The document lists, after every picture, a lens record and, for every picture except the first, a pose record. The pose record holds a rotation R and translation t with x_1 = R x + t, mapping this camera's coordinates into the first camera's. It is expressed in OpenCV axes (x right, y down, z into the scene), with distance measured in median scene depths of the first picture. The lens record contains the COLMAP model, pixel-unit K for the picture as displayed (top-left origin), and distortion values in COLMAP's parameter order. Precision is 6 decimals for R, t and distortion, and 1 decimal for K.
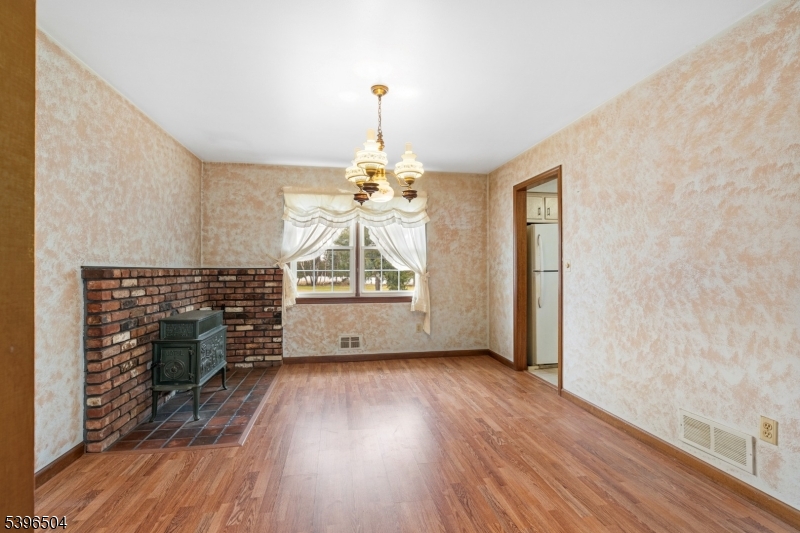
lens RADIAL K [[360.8, 0, 395.8], [0, 360.8, 269.8], [0, 0, 1]] dist [-0.004273, 0.000473]
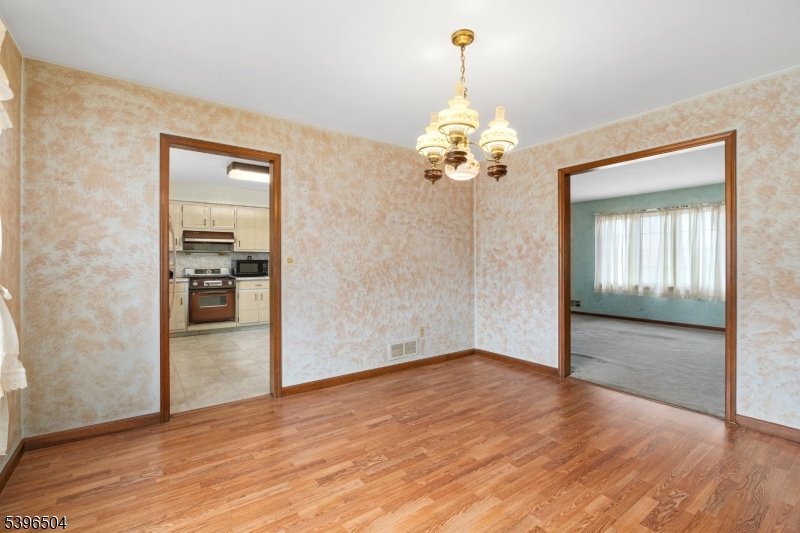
lens RADIAL K [[360.8, 0, 397.8], [0, 360.8, 262.7], [0, 0, 1]] dist [-0.004273, 0.000473]
pose [[-0.438095, -0.000469, 0.898929, -0.729255], [0.002021, 0.999997, 0.001507, -0.007858], [-0.898926, 0.002477, -0.438093, 1.555946]]
